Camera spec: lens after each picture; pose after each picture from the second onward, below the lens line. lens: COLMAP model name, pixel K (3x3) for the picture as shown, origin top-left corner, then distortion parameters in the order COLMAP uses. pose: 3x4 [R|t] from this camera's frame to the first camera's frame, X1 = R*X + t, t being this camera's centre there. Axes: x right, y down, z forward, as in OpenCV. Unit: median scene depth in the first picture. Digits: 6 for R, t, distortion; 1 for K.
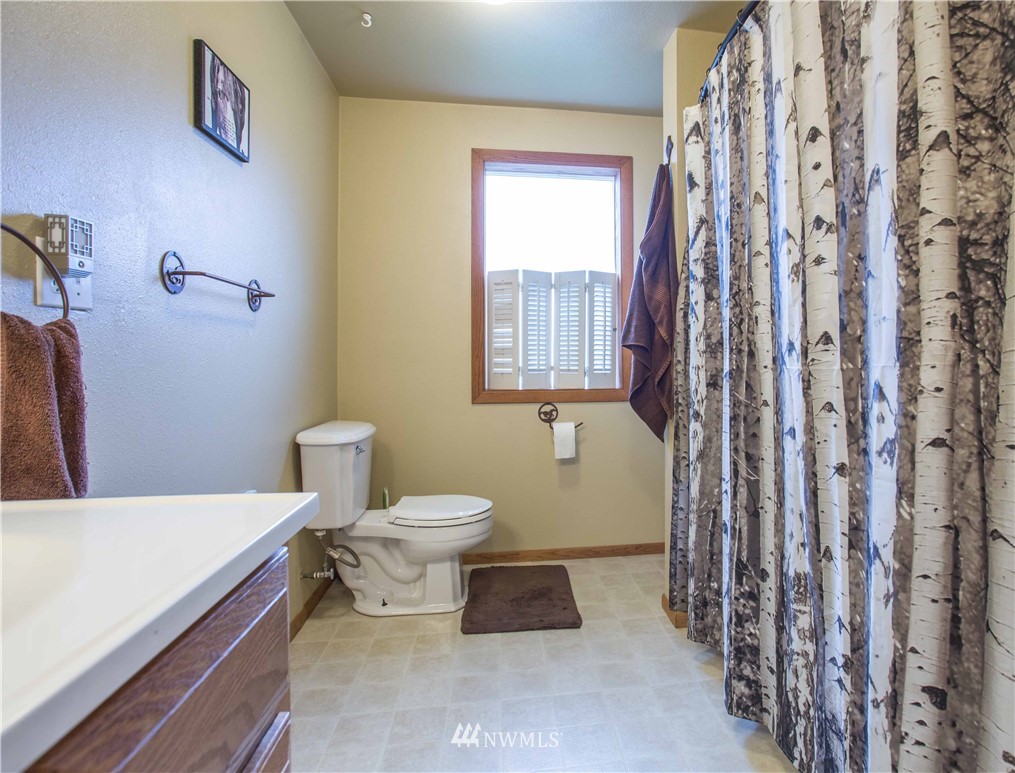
lens RADIAL K [[521.1, 0, 510.8], [0, 521.1, 355.7], [0, 0, 1]] dist [-0.064567, 0.037700]
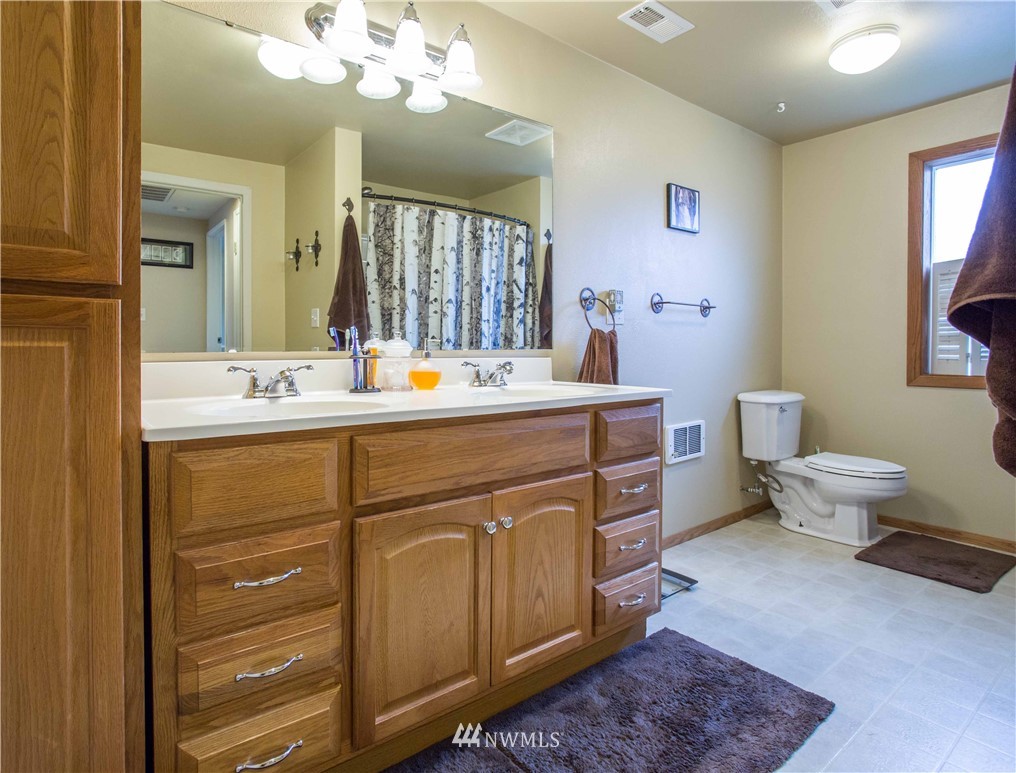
lens RADIAL K [[521.6, 0, 511.3], [0, 521.6, 355.7], [0, 0, 1]] dist [-0.064567, 0.037700]
pose [[0.574940, 0.017037, -0.818019, 0.434788], [0.002696, 0.999738, 0.022717, 0.001240], [0.818191, -0.015266, 0.574743, -0.421811]]
